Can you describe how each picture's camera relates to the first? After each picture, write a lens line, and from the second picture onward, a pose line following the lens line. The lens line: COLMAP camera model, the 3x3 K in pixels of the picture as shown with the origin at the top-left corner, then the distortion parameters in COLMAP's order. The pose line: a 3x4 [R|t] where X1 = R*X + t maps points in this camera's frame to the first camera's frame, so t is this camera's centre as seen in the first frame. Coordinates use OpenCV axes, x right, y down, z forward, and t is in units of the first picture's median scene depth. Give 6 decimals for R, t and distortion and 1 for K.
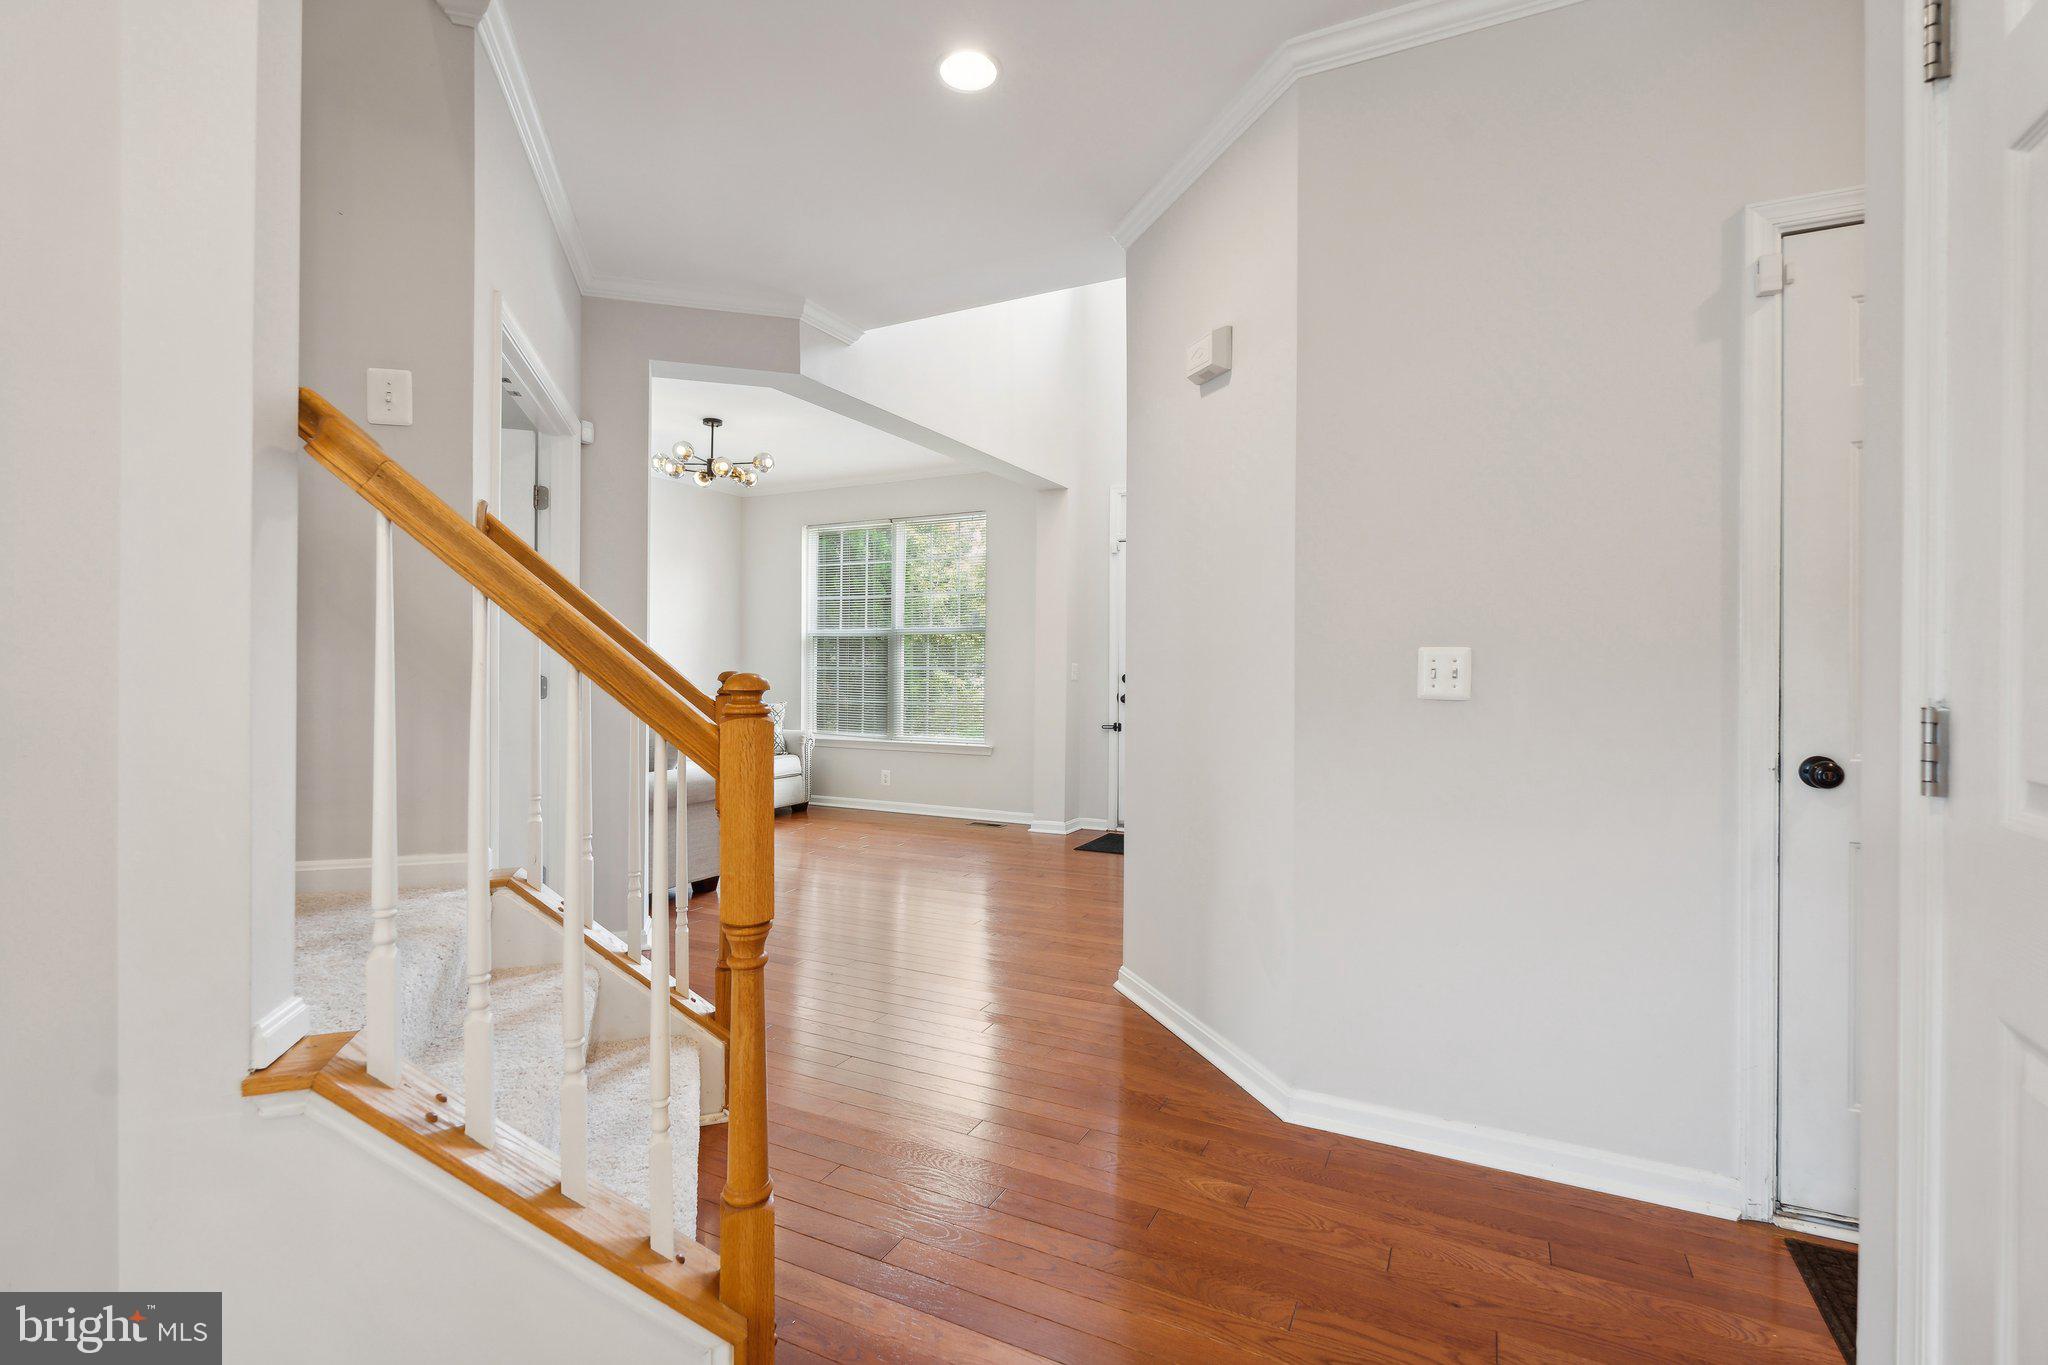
lens RADIAL K [[922.4, 0, 1029.9], [0, 922.4, 668.7], [0, 0, 1]] dist [0.000481, 0.000044]
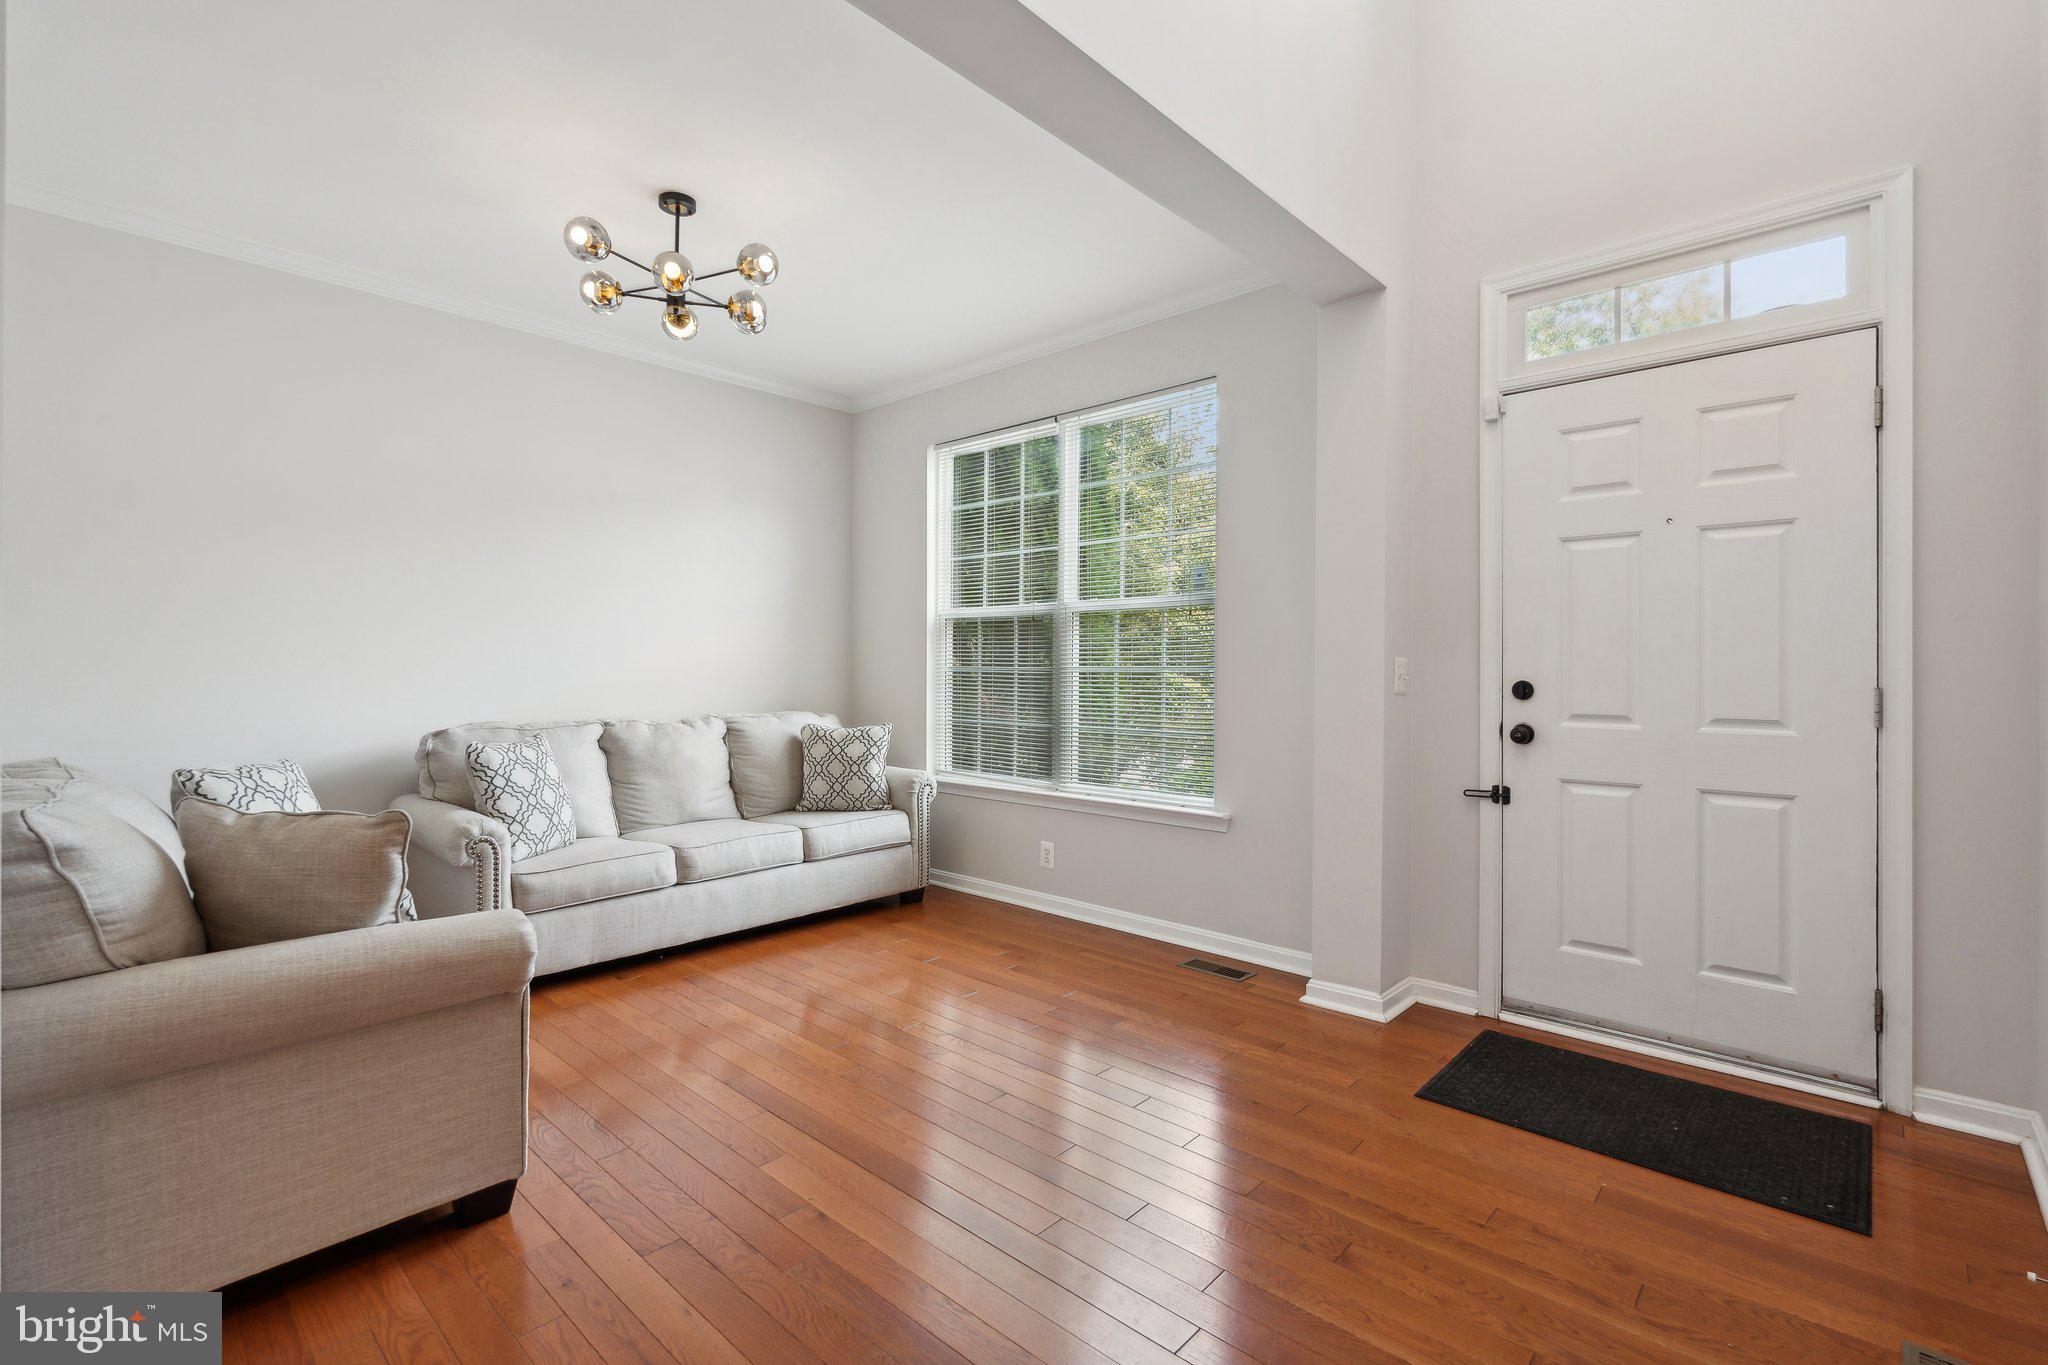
lens RADIAL K [[922.4, 0, 1029.9], [0, 922.4, 668.7], [0, 0, 1]] dist [0.000481, 0.000044]
pose [[0.960532, -0.001977, -0.278164, -0.003068], [0.001861, 0.999998, -0.000679, -0.000157], [0.278165, 0.000135, 0.960533, 0.431243]]
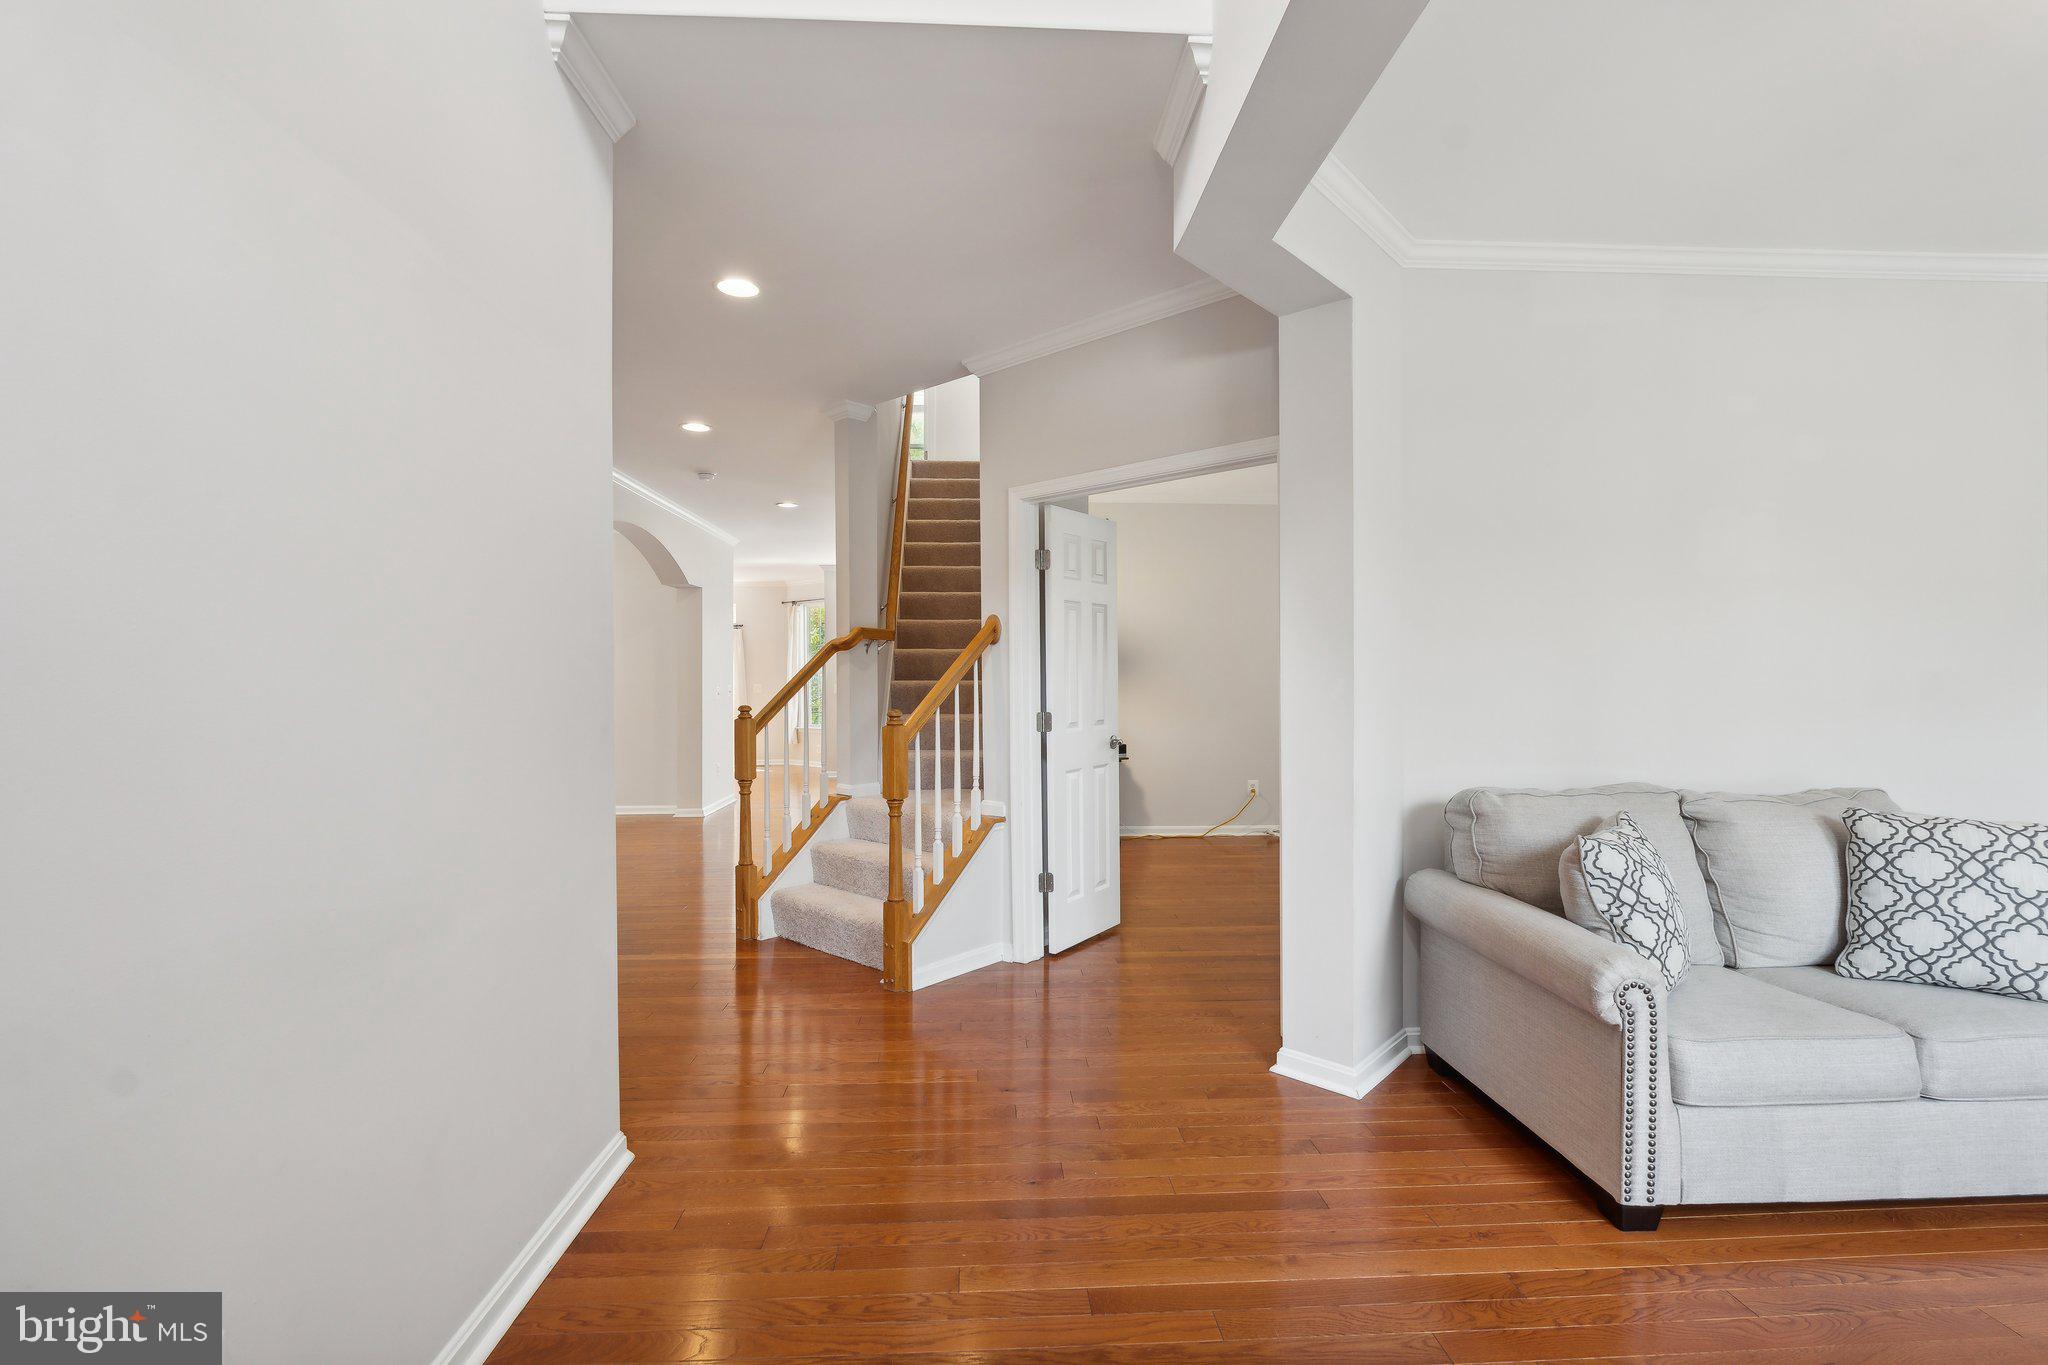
lens RADIAL K [[920.1, 0, 1021.5], [0, 920.1, 677.9], [0, 0, 1]] dist [-0.000024, 0.000084]
pose [[-0.872081, 0.000116, -0.489362, 0.080241], [0.000866, 0.999999, -0.001307, -0.015765], [0.489361, -0.001563, -0.872080, 0.798007]]
